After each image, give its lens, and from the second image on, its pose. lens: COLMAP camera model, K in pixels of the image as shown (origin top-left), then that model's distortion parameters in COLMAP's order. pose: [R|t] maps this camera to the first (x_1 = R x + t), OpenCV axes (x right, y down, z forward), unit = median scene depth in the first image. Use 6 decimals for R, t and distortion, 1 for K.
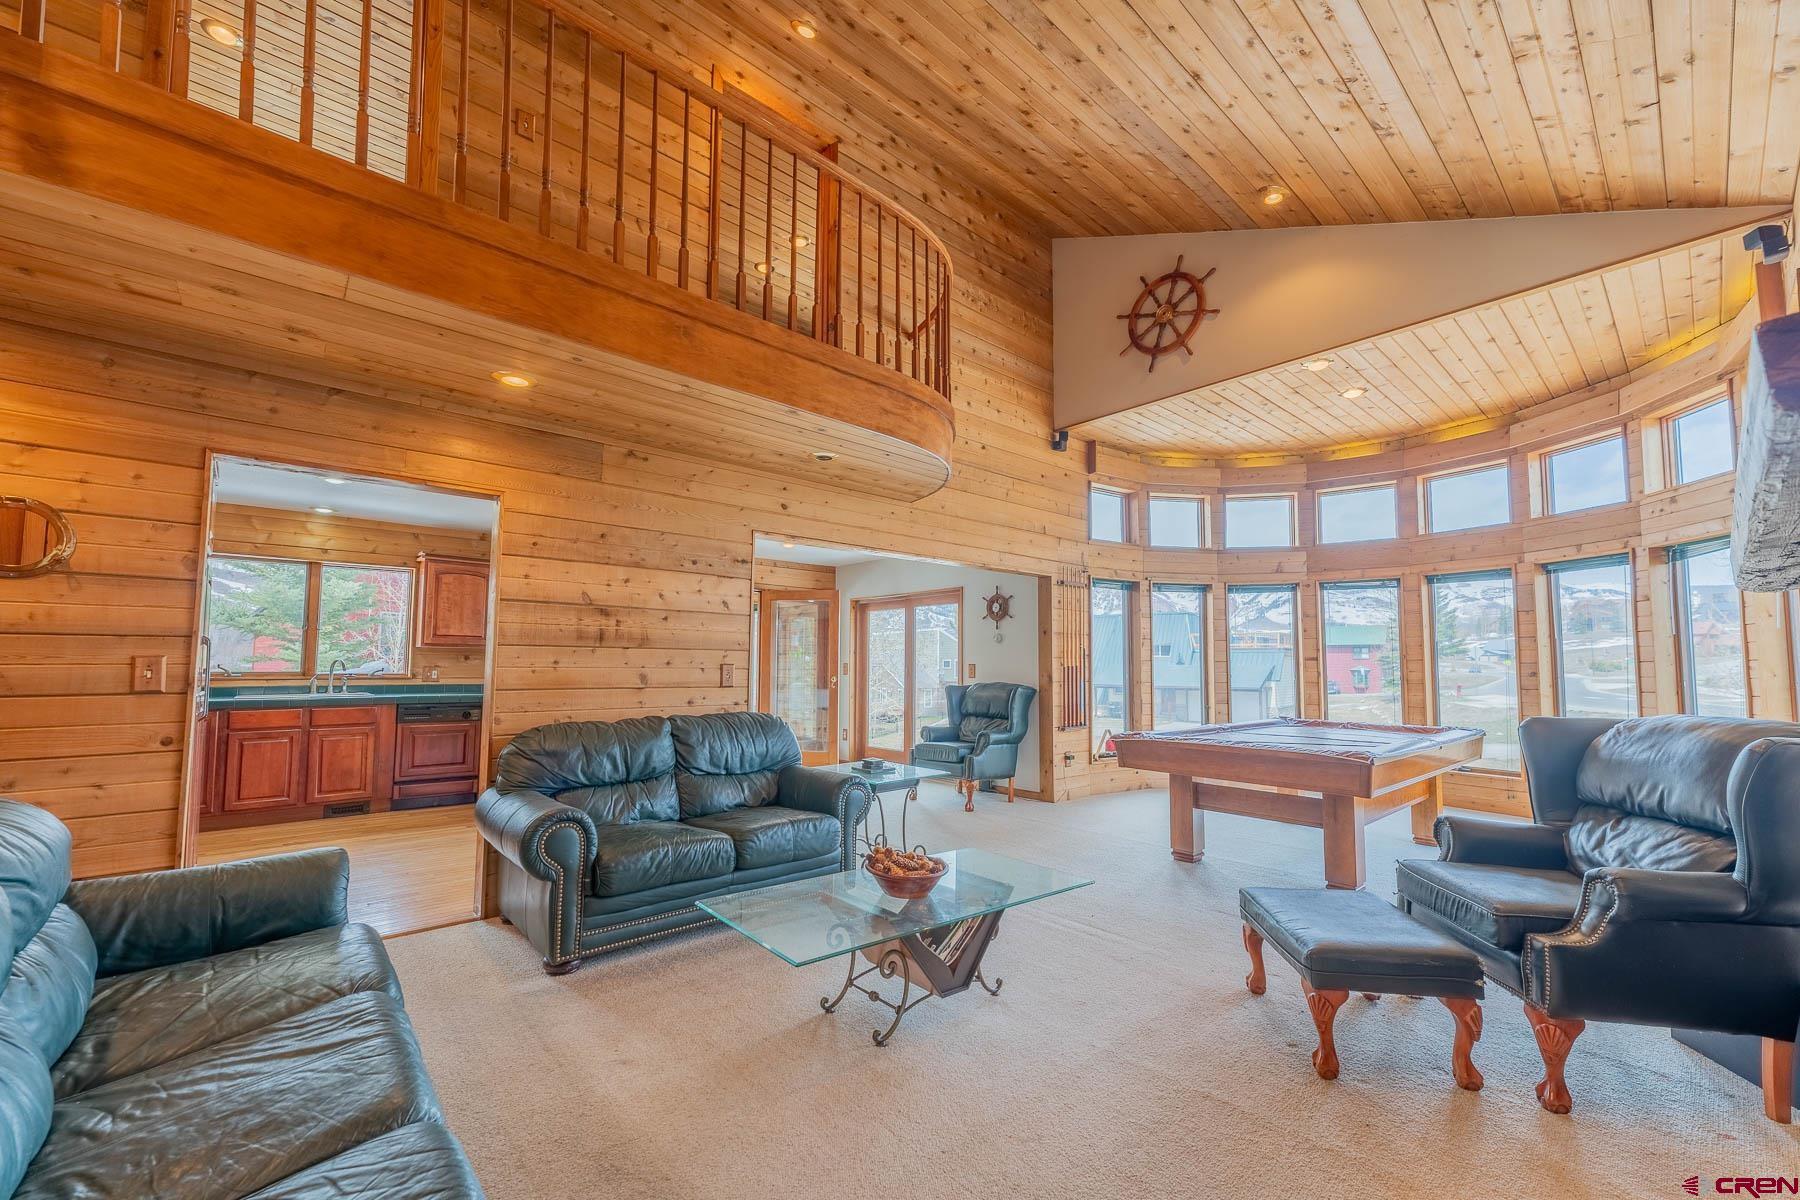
lens RADIAL K [[719.3, 0, 894.4], [0, 719.3, 618.0], [0, 0, 1]] dist [0.000144, 0.000642]
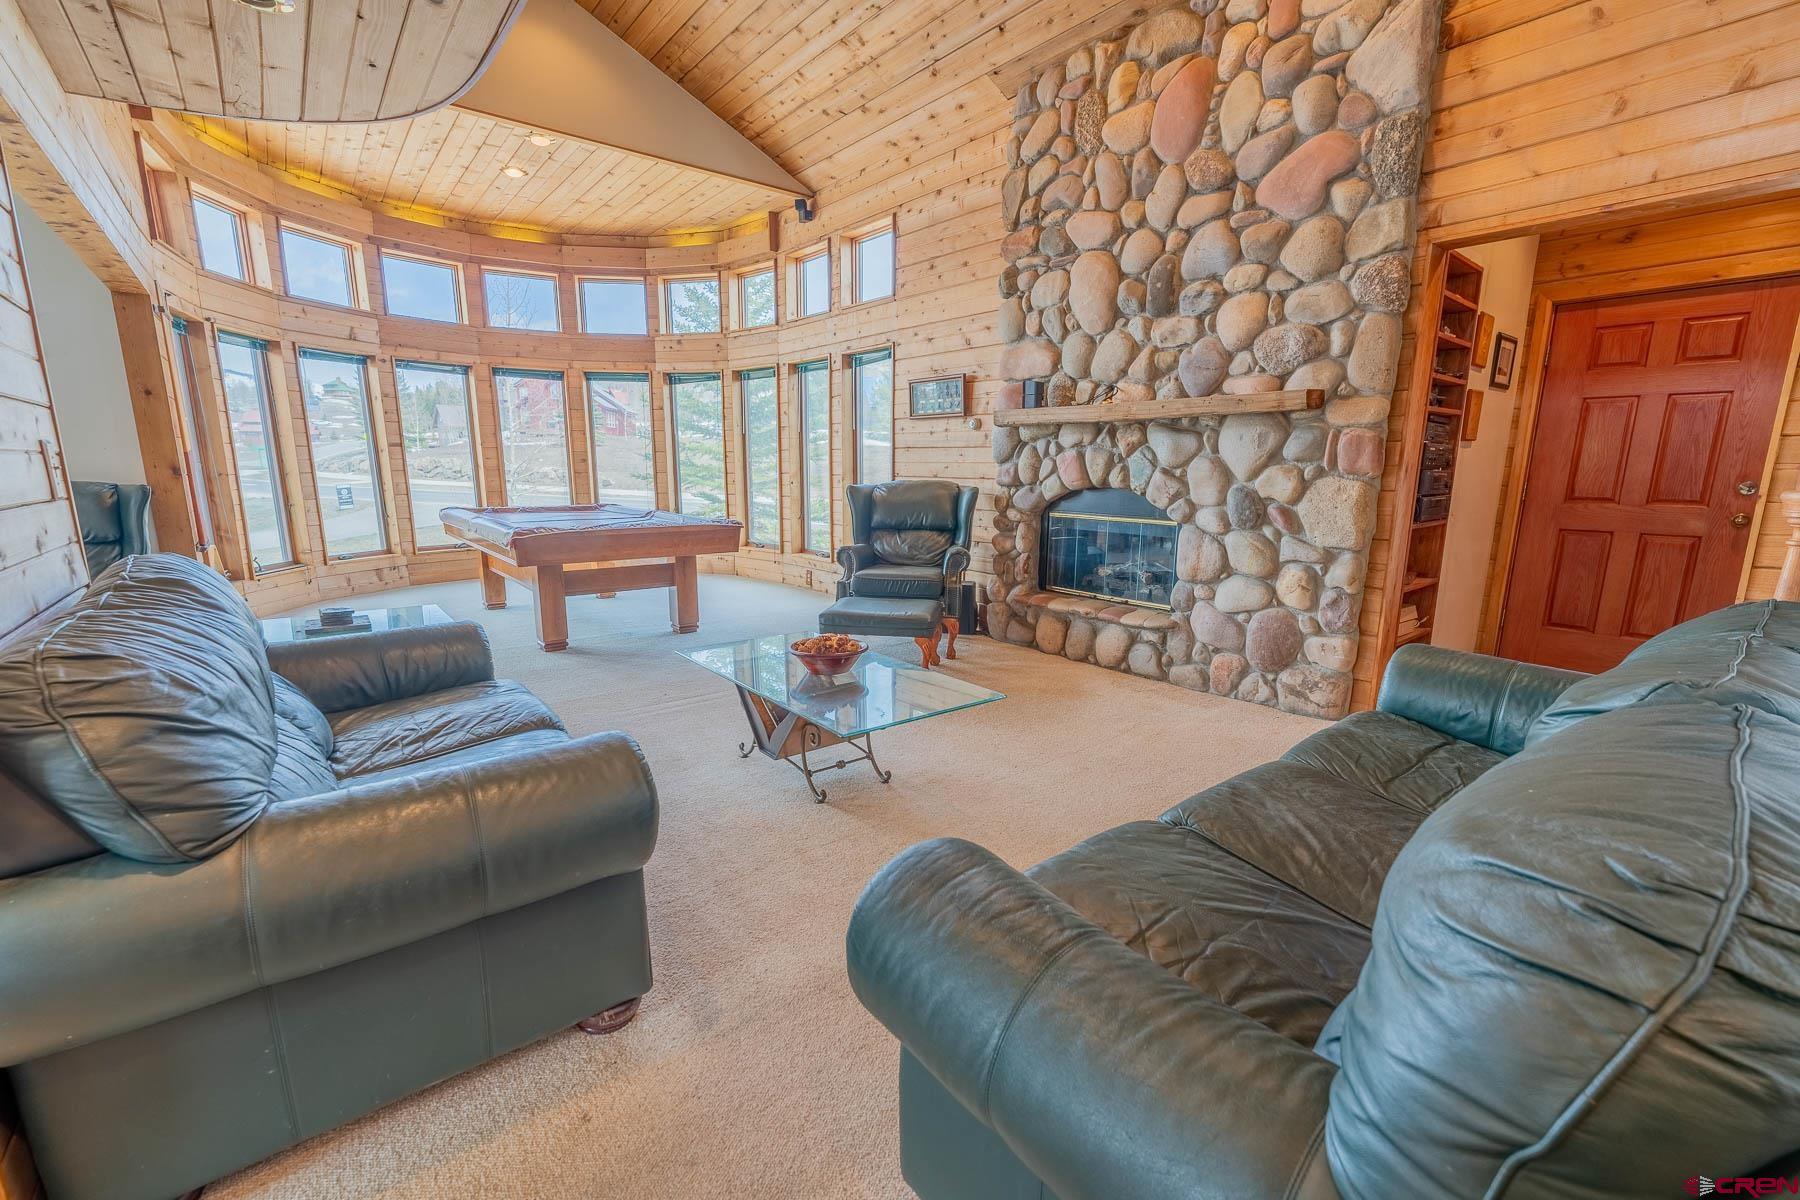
lens RADIAL K [[760.1, 0, 894.1], [0, 760.1, 615.6], [0, 0, 1]] dist [-0.003186, -0.000227]
pose [[0.035284, -0.203266, 0.978488, -0.531672], [-0.074256, 0.975857, 0.205398, 0.032089], [-0.996615, -0.079906, 0.019338, 0.443506]]
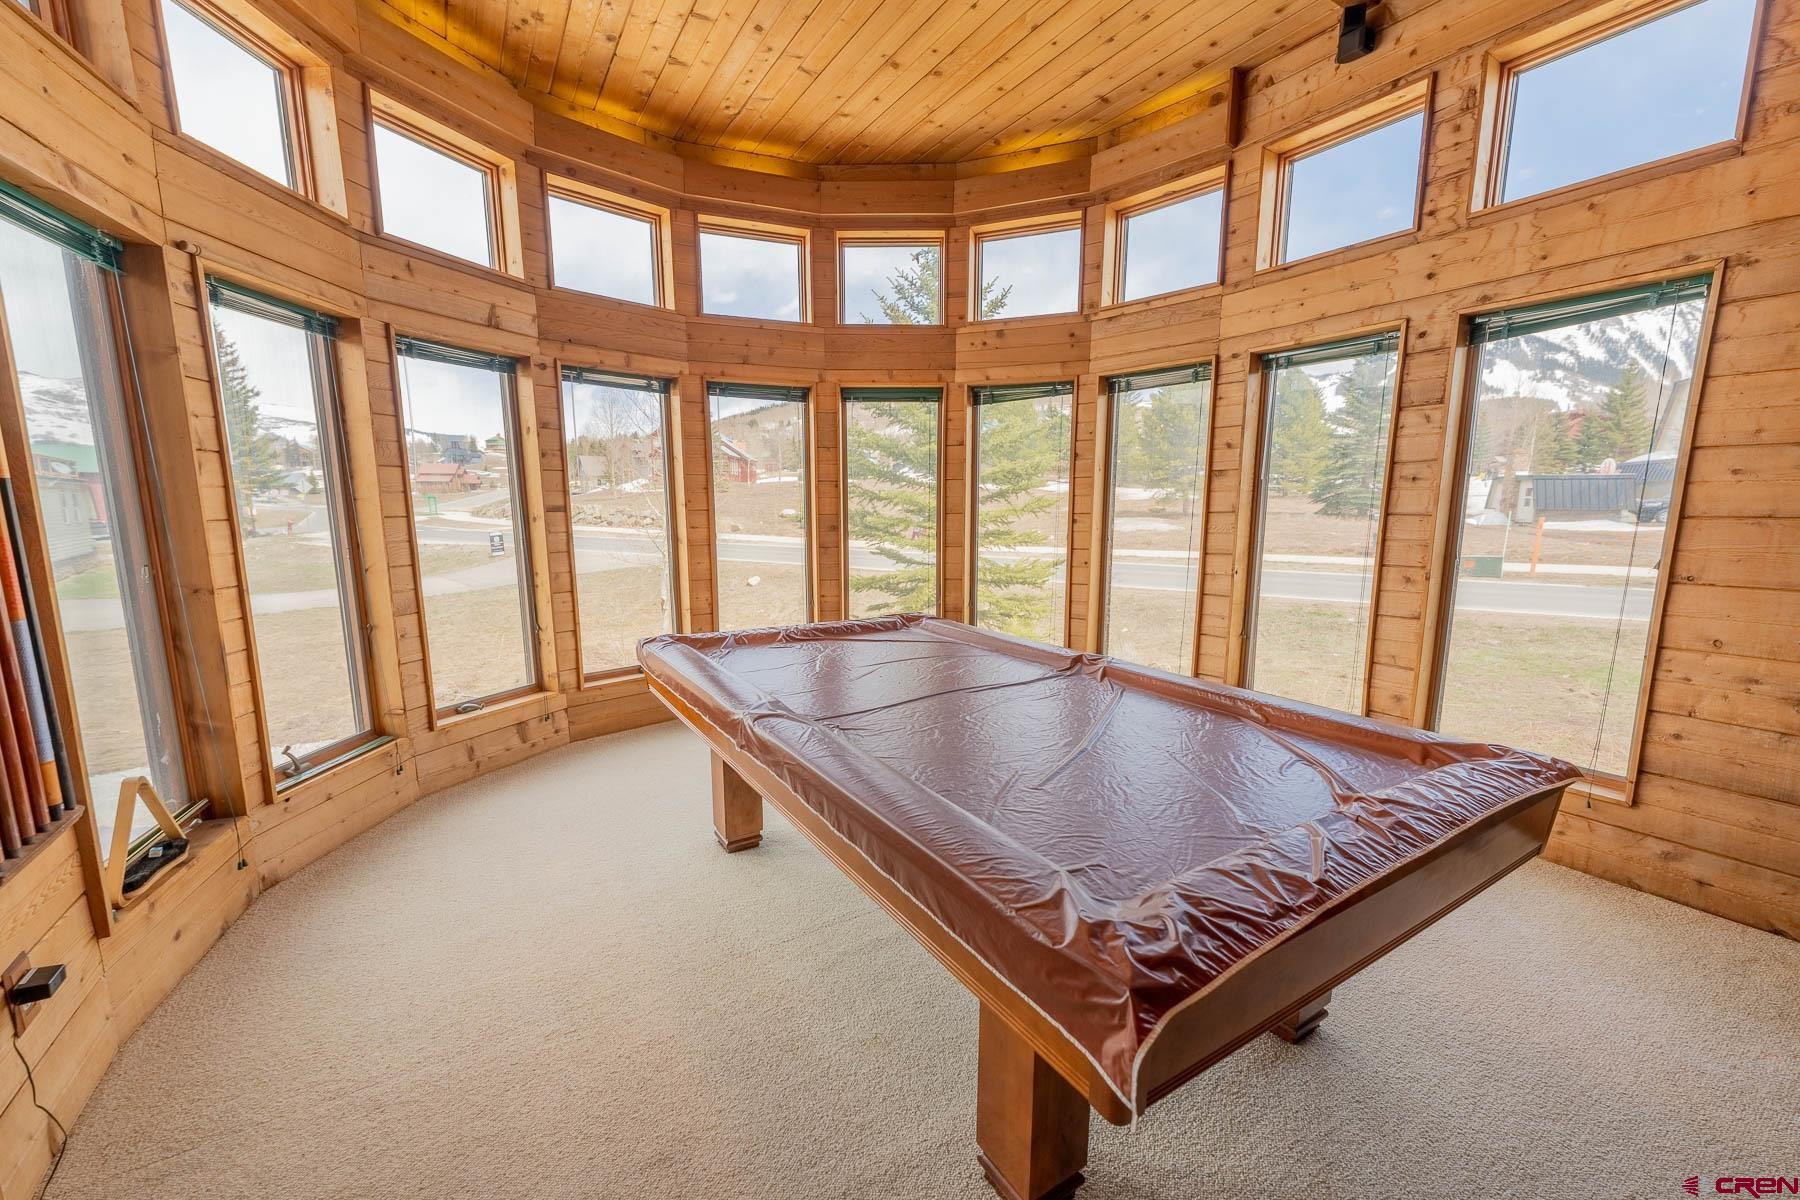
lens RADIAL K [[719.3, 0, 894.4], [0, 719.3, 618.0], [0, 0, 1]] dist [0.000144, 0.000642]
pose [[0.156189, -0.161044, 0.974510, 0.109098], [-0.065192, 0.982786, 0.172861, 0.037514], [-0.985573, -0.090529, 0.143001, 0.901406]]
